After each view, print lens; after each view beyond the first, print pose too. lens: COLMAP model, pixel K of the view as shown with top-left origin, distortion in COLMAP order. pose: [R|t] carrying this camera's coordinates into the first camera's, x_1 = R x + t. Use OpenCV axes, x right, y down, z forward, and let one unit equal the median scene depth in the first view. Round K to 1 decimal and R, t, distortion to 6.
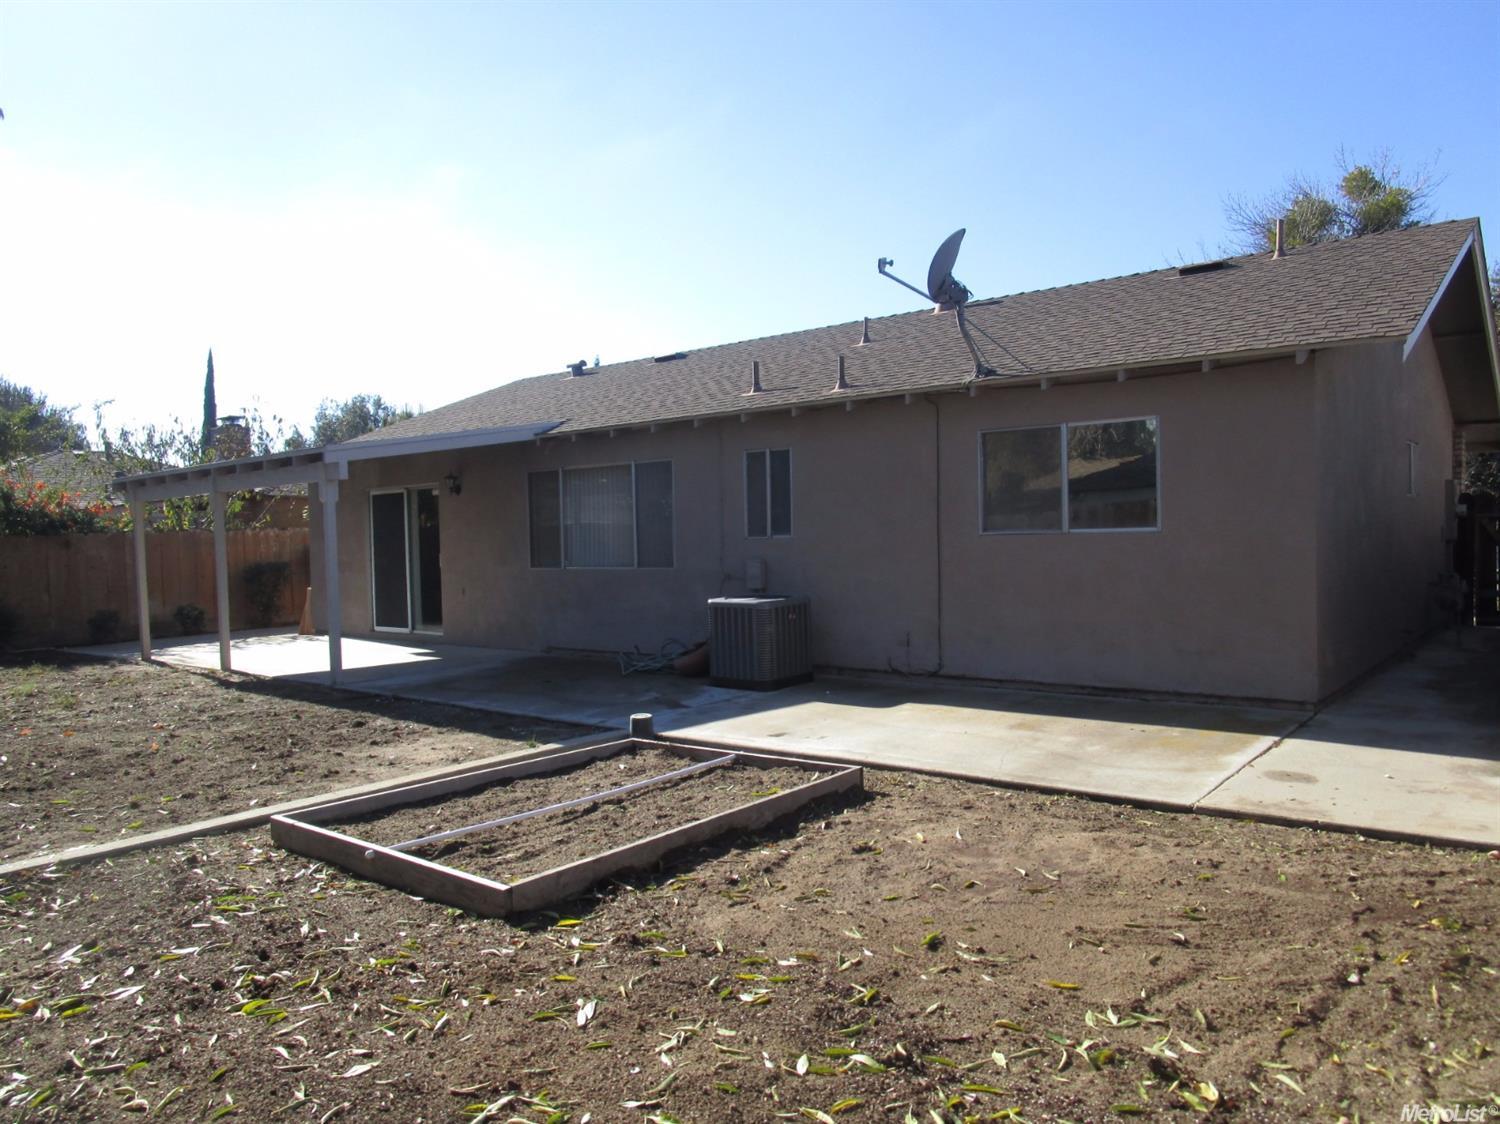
lens RADIAL K [[1071.1, 0, 741.1], [0, 1071.1, 566.4], [0, 0, 1]] dist [-0.023018, 0.004528]
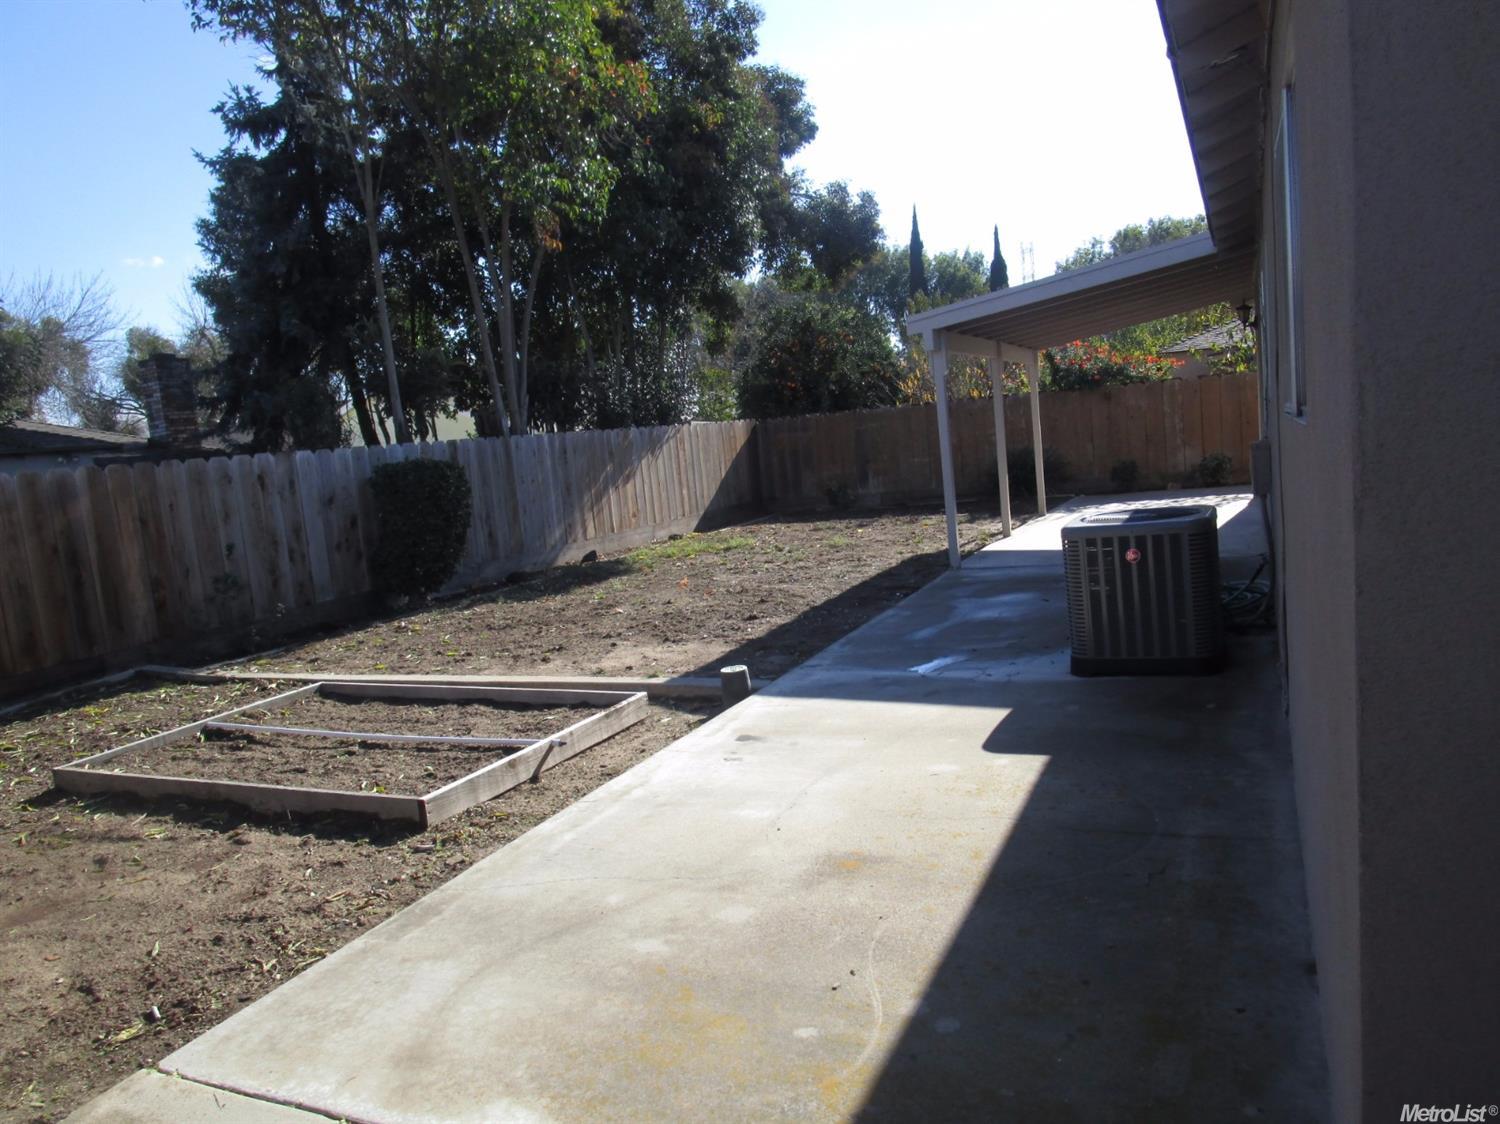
lens RADIAL K [[1071.1, 0, 741.1], [0, 1071.1, 566.4], [0, 0, 1]] dist [-0.023018, 0.004528]
pose [[0.251340, 0.122937, -0.960060, 0.908263], [0.054441, 0.988535, 0.140836, -0.067639], [0.966367, -0.087664, 0.241766, 1.112734]]
